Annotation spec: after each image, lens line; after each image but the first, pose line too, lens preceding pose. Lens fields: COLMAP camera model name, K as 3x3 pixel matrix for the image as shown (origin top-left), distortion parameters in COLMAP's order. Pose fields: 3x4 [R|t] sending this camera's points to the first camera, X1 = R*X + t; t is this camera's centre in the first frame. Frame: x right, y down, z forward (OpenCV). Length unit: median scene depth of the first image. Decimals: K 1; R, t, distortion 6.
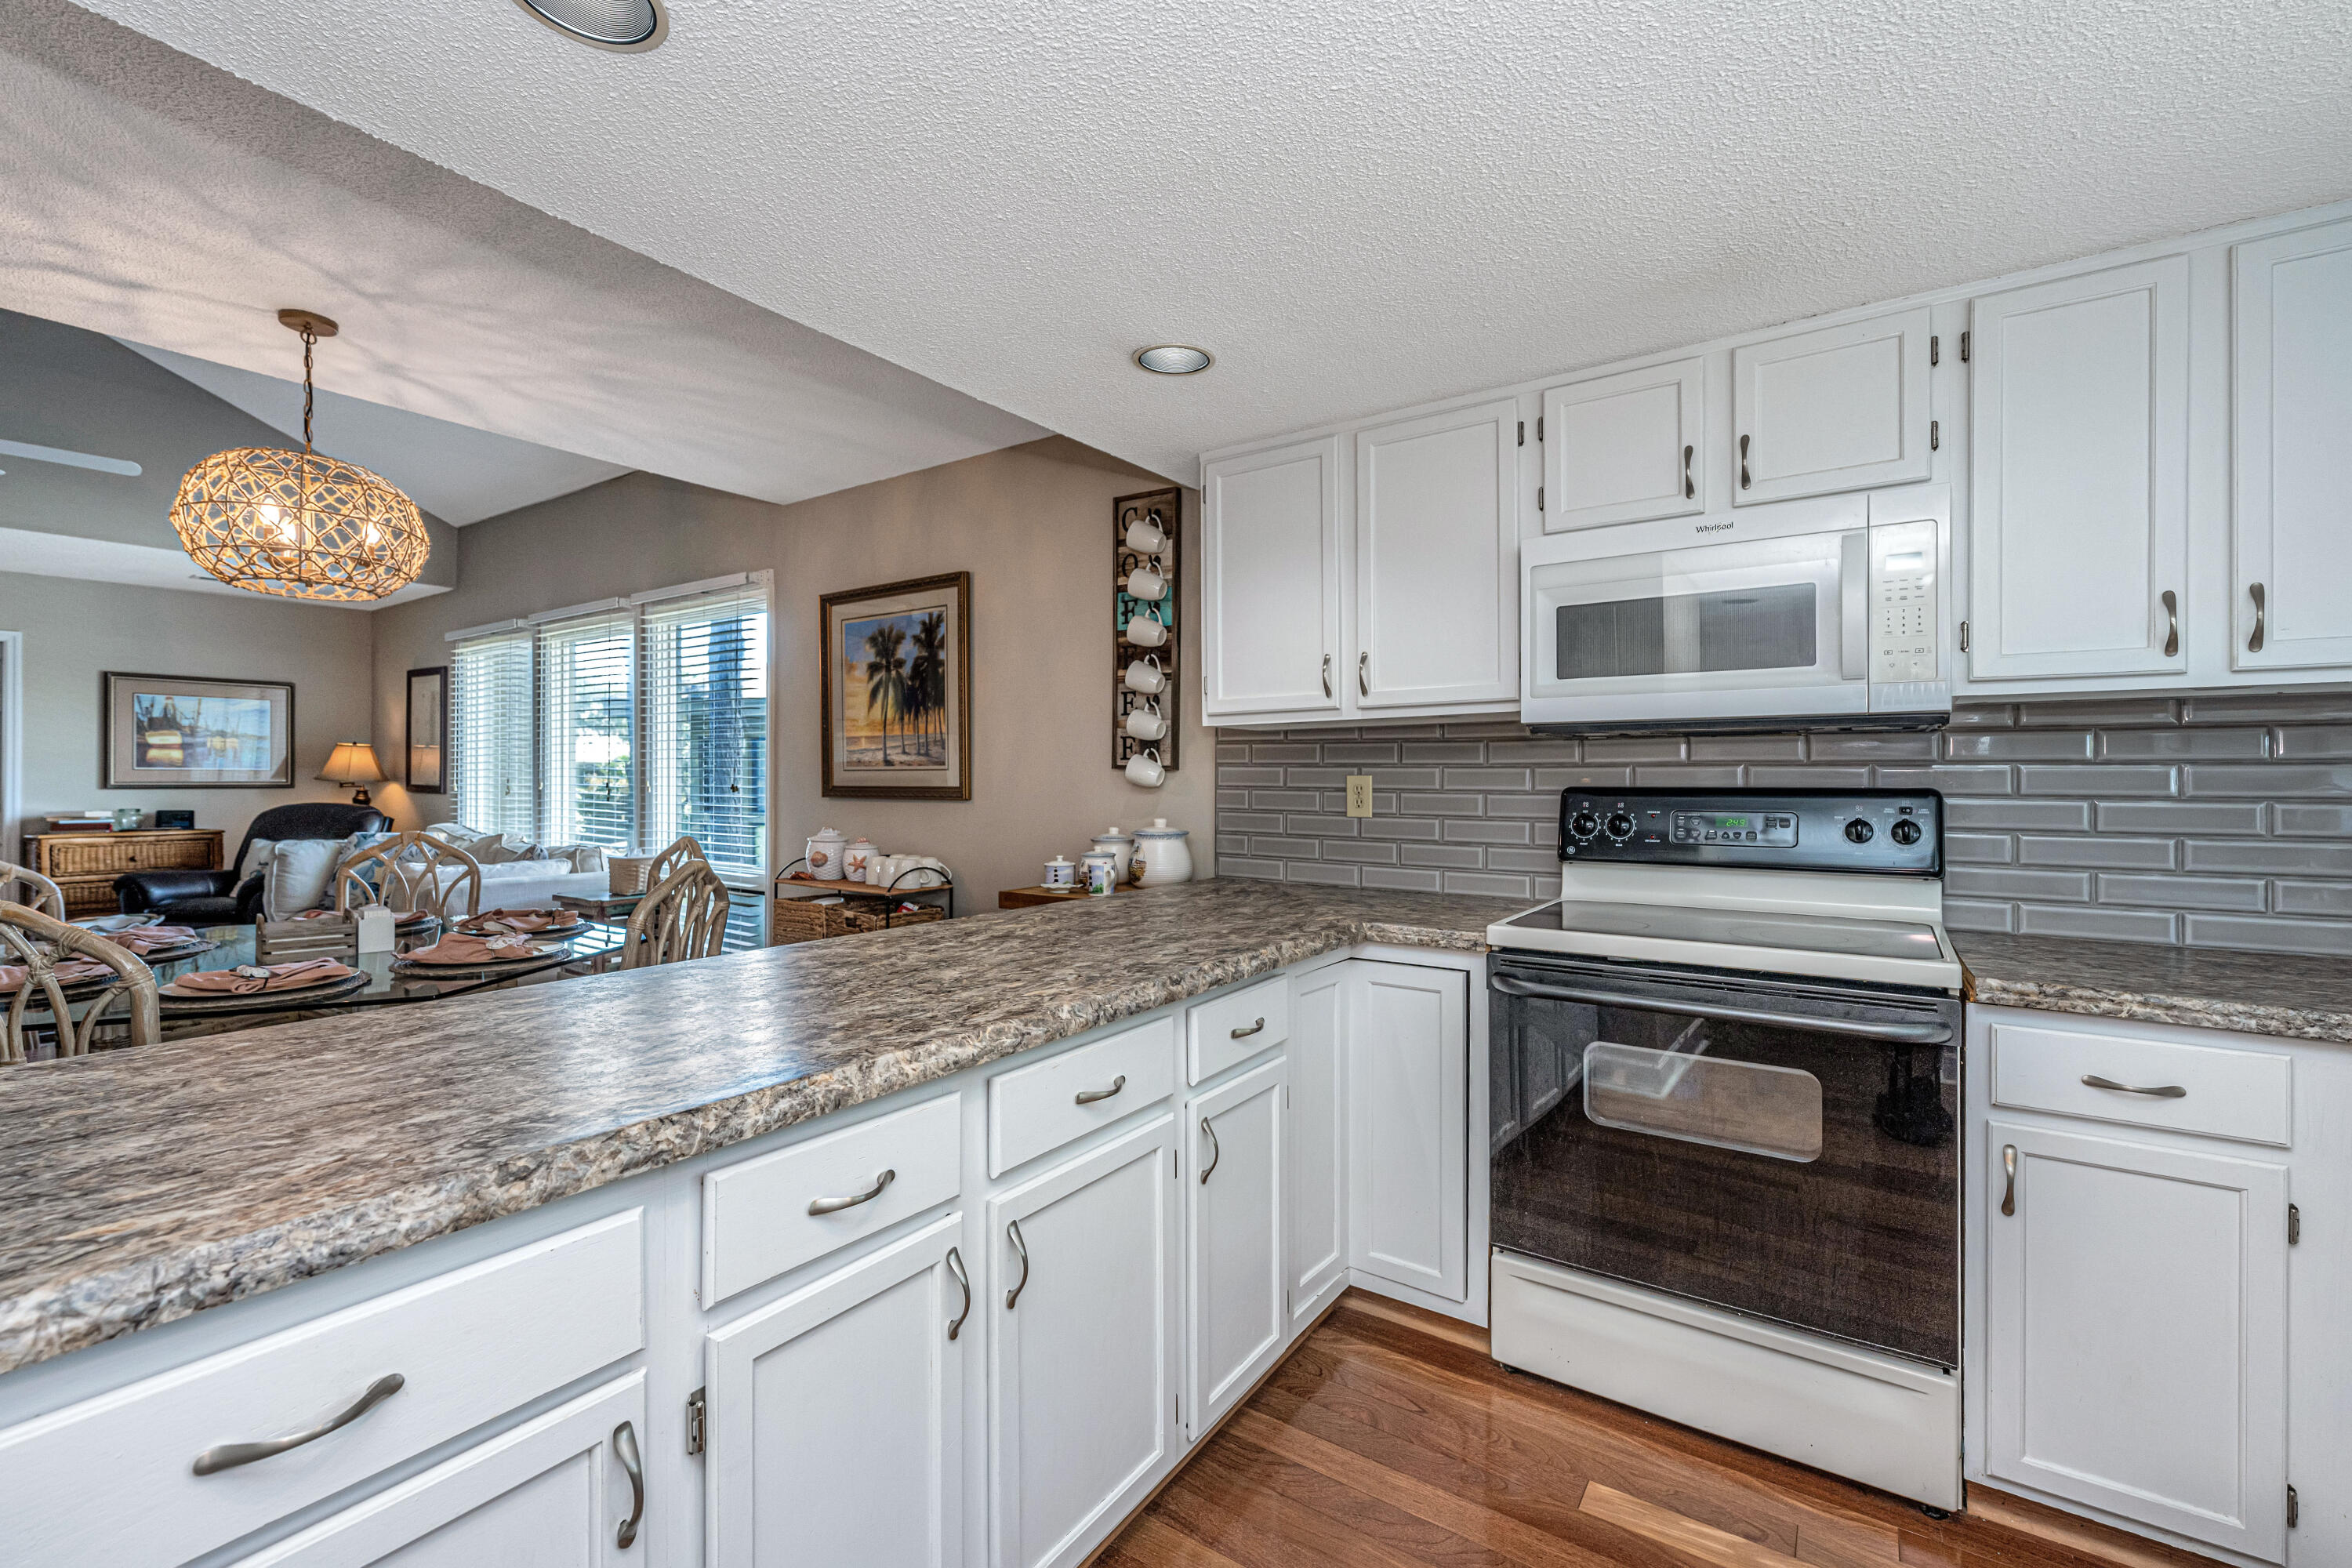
lens RADIAL K [[977.3, 0, 1222.2], [0, 977.3, 778.3], [0, 0, 1]] dist [-0.000059, 0.000113]
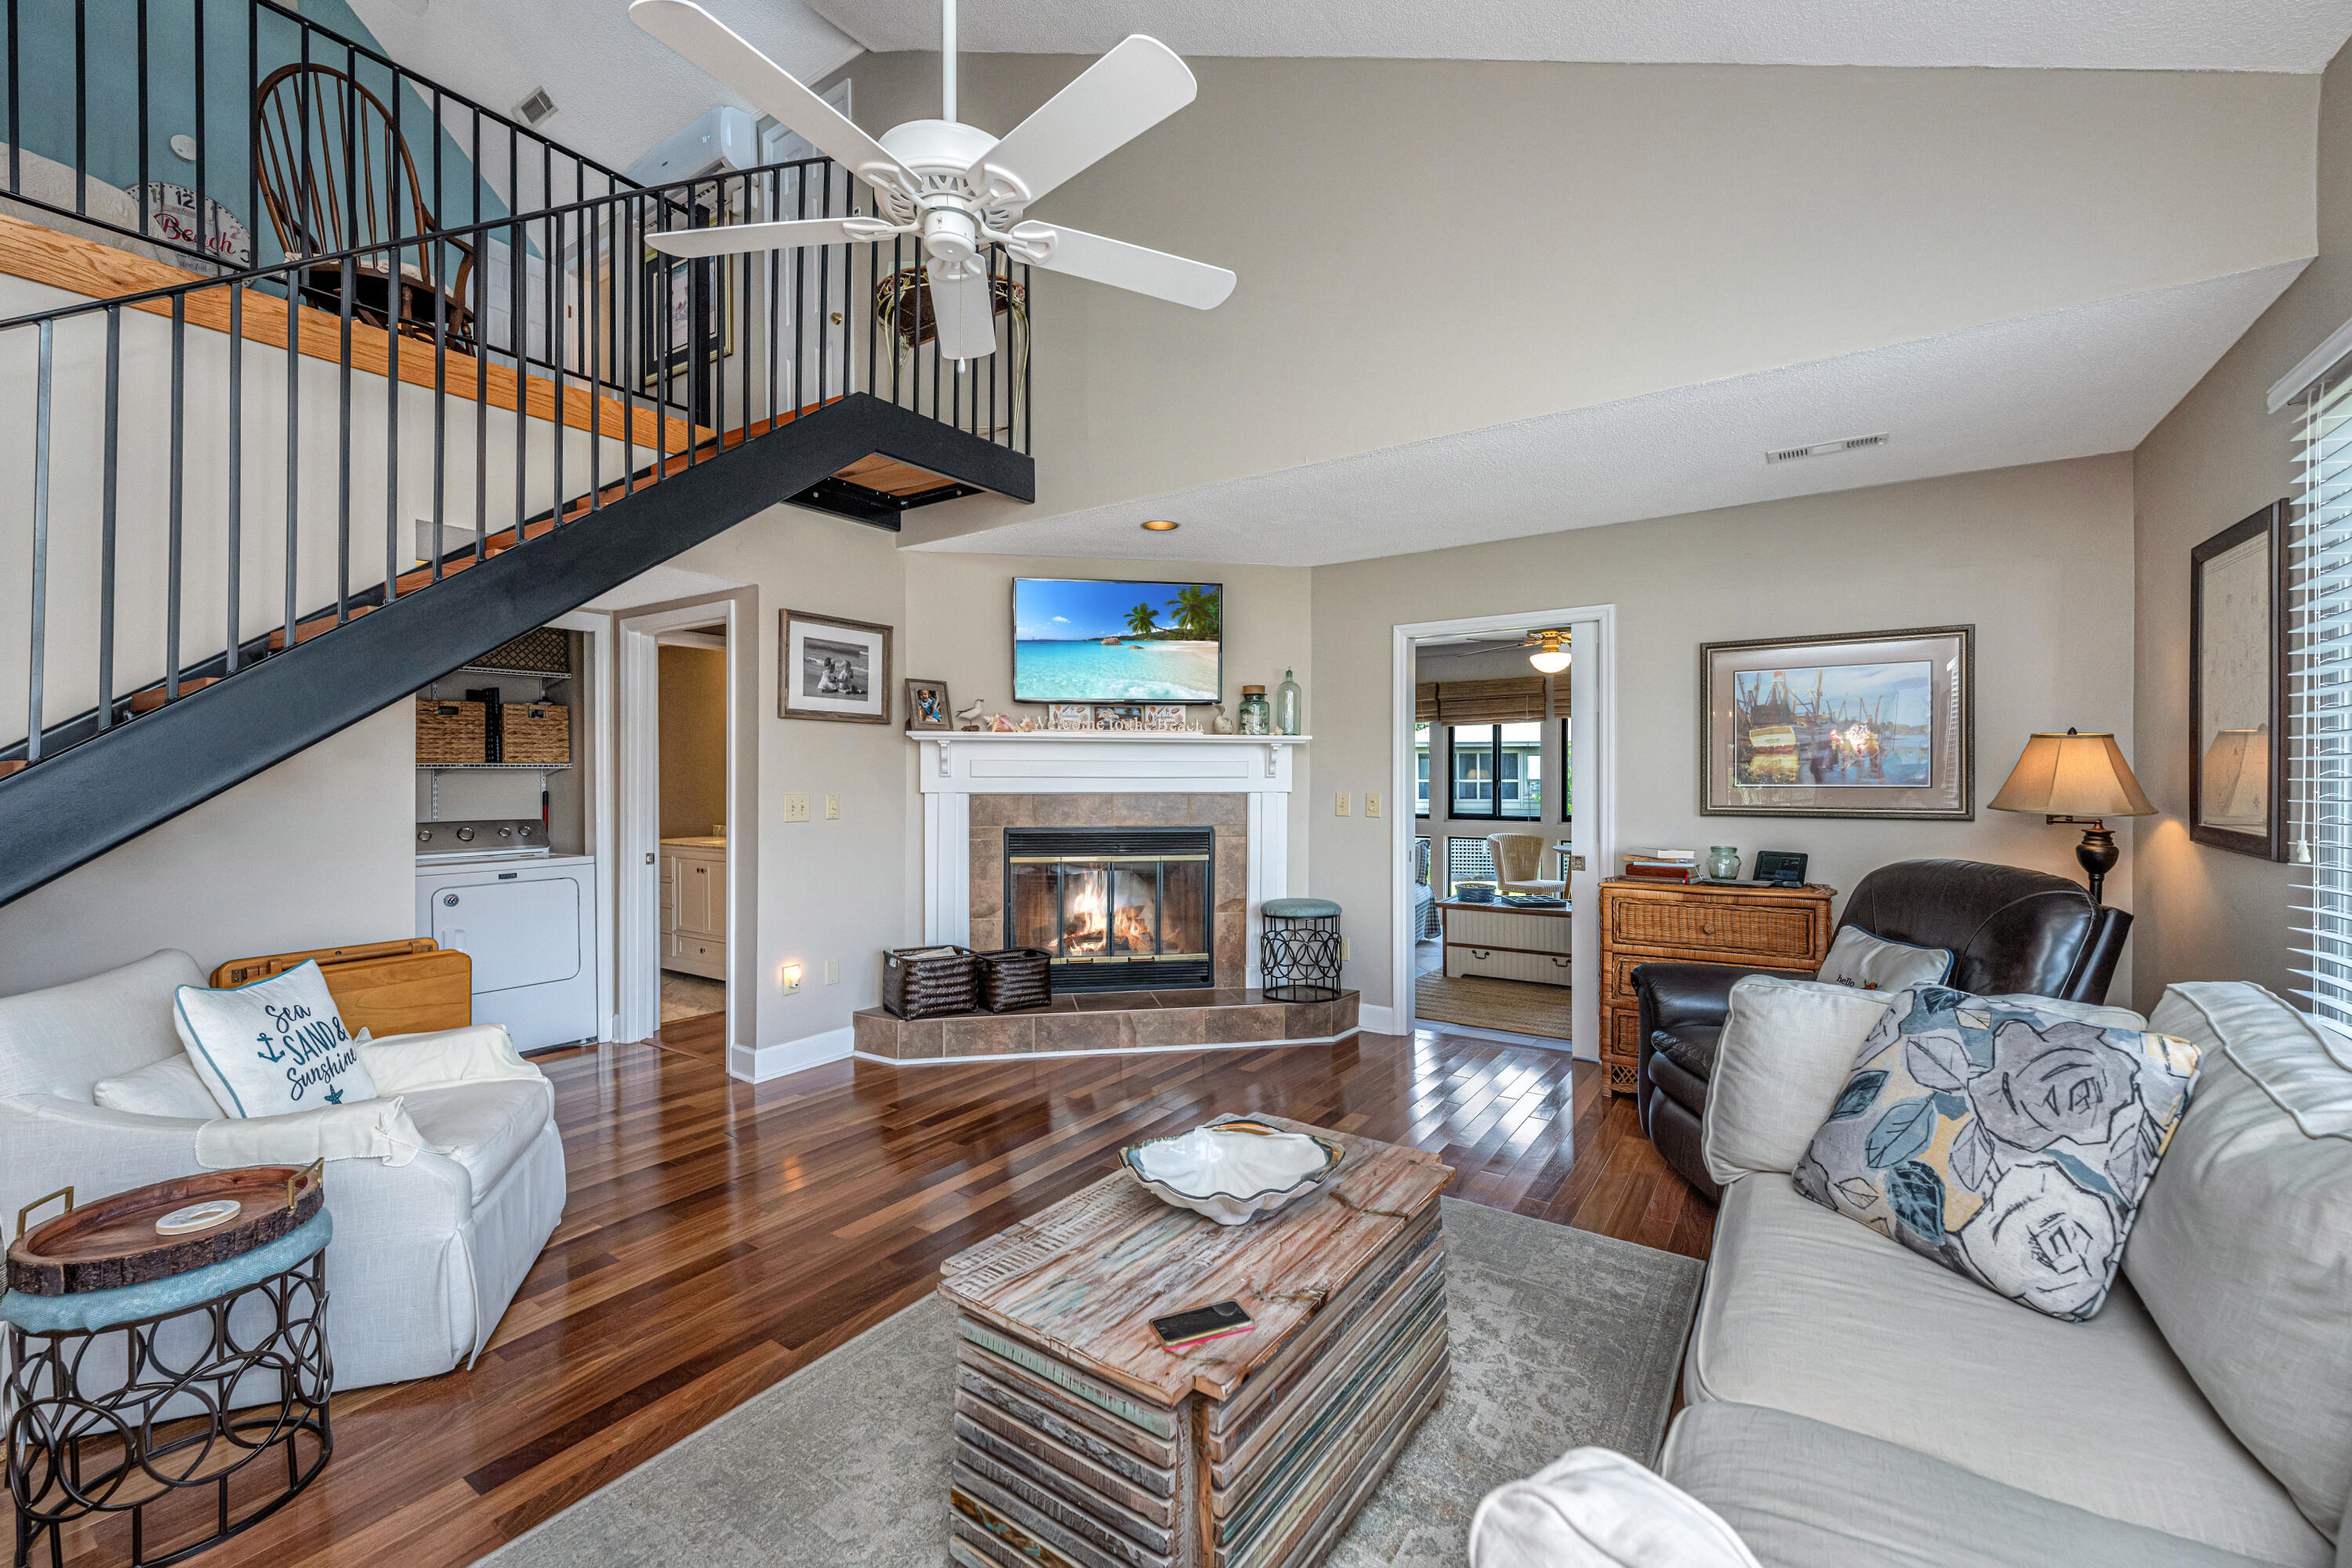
lens RADIAL K [[953.7, 0, 1158.6], [0, 953.7, 778.3], [0, 0, 1]] dist [-0.000515, 0.000269]
pose [[-0.032653, 0.002330, -0.999464, -1.088915], [0.005249, 0.999984, 0.002159, -0.043877], [0.999453, -0.005176, -0.032665, 1.505867]]
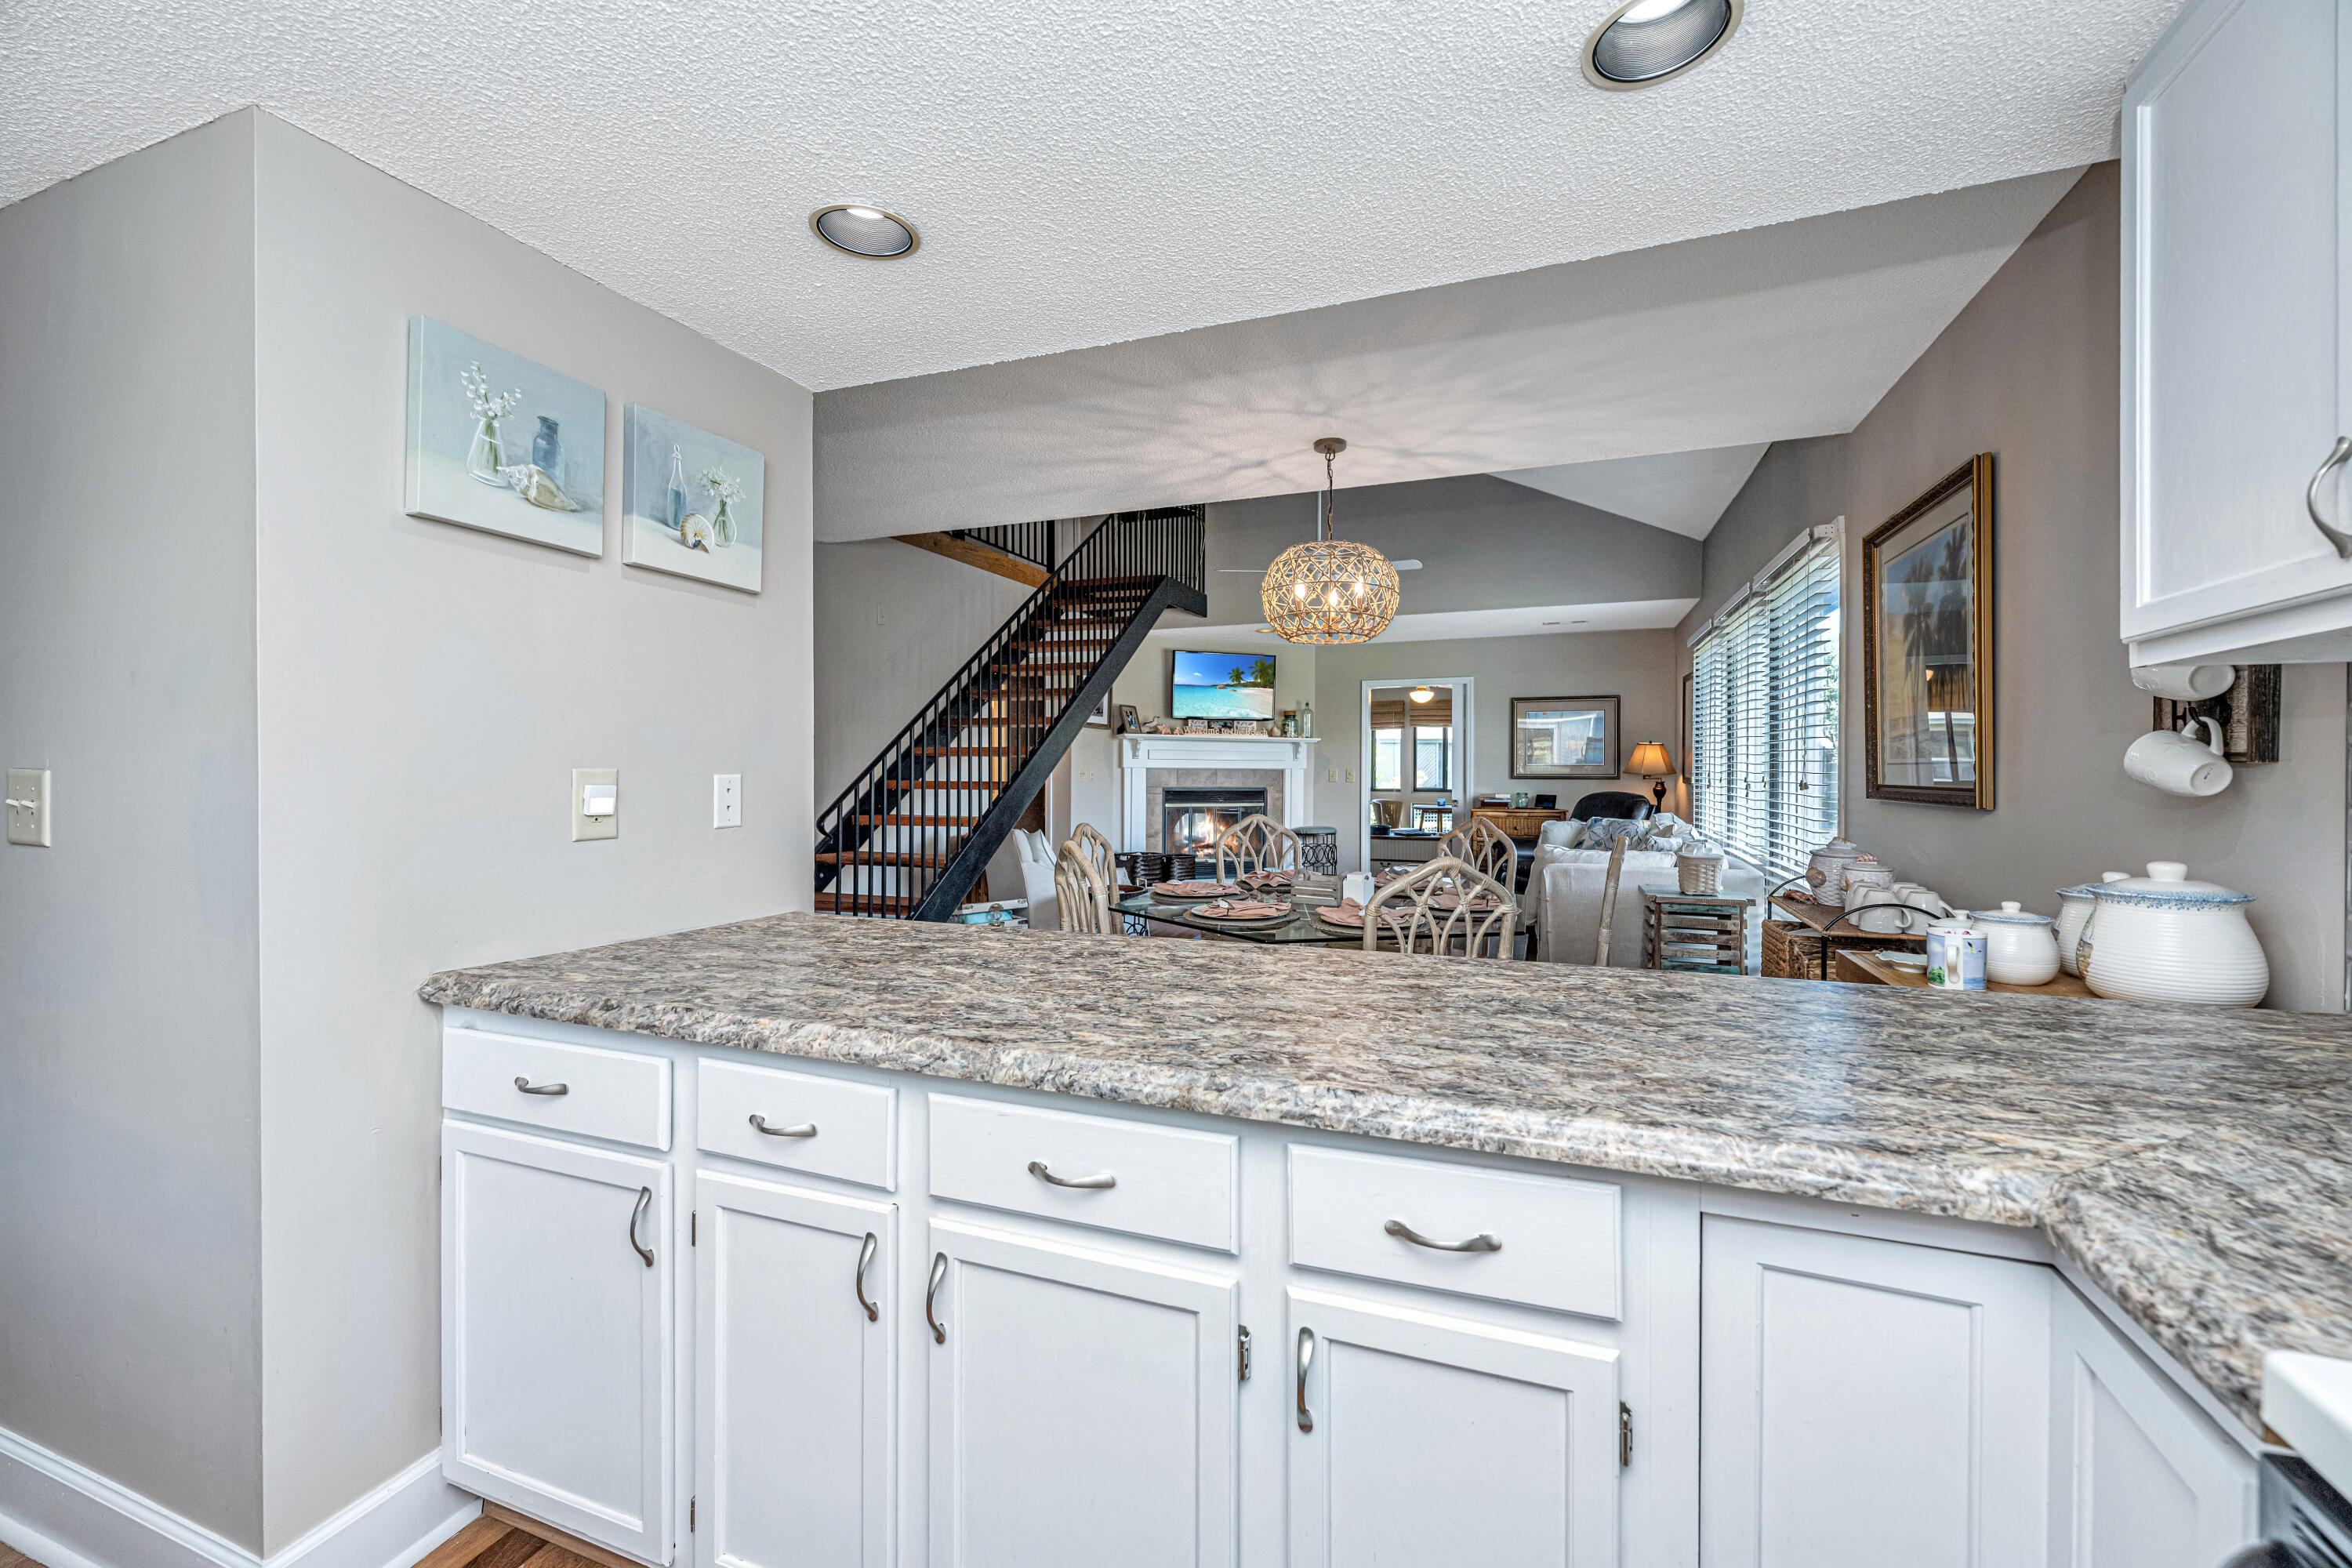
lens RADIAL K [[968.8, 0, 1173.5], [0, 968.8, 778.4], [0, 0, 1]] dist [-0.001851, -0.000011]
pose [[0.206696, 0.008041, -0.978372, 0.366750], [0.001687, 0.999962, 0.008575, -0.006816], [0.978404, -0.003423, 0.206674, 0.500201]]
